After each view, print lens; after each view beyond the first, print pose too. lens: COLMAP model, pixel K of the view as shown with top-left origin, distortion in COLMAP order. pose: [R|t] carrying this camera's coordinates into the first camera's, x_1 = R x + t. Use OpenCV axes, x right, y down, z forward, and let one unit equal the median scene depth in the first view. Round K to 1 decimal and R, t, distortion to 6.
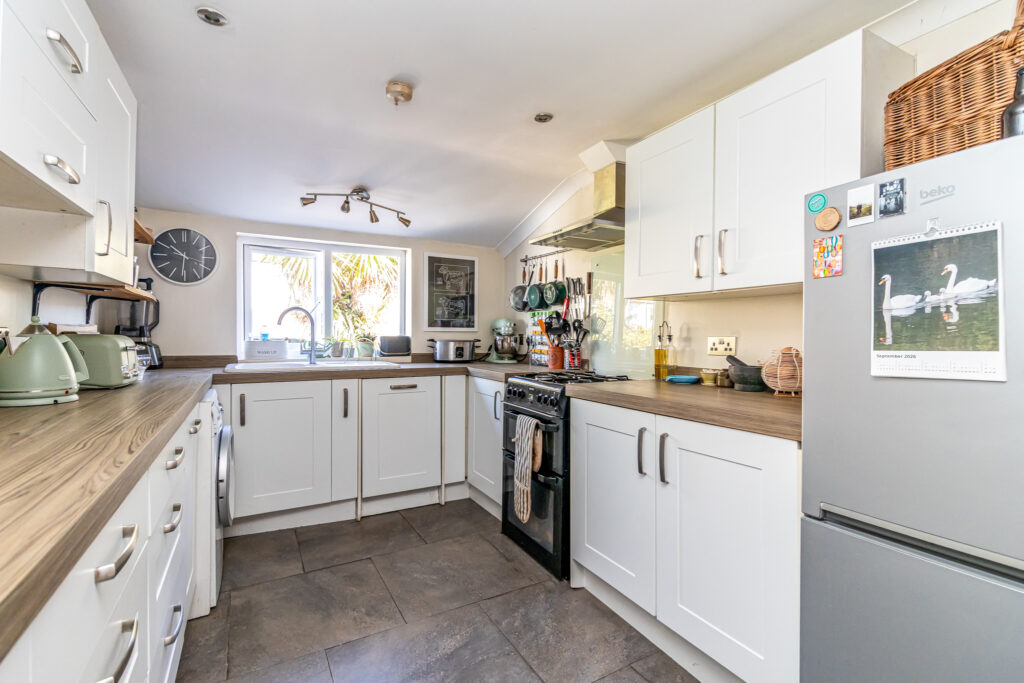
lens RADIAL K [[463.8, 0, 514.2], [0, 463.8, 333.8], [0, 0, 1]] dist [0.004559, -0.000343]
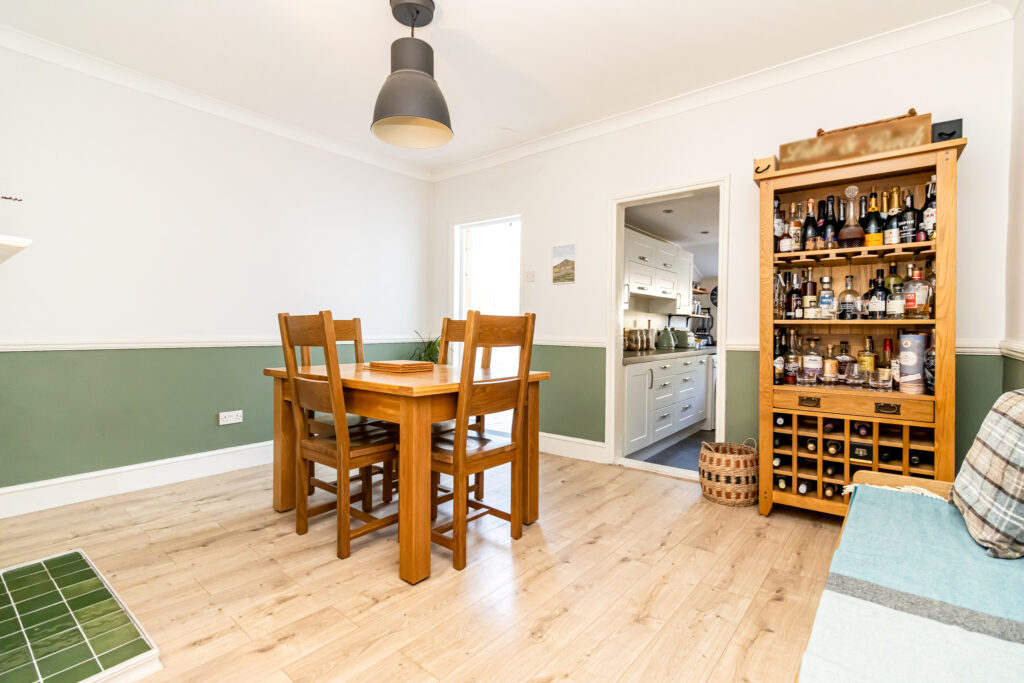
lens RADIAL K [[467.6, 0, 516.7], [0, 467.6, 328.5], [0, 0, 1]] dist [-0.000411, 0.000109]
pose [[0.381222, -0.004478, -0.924473, 1.005493], [-0.008612, 0.999928, -0.008395, 0.012521], [0.924443, 0.011162, 0.381156, -0.777549]]
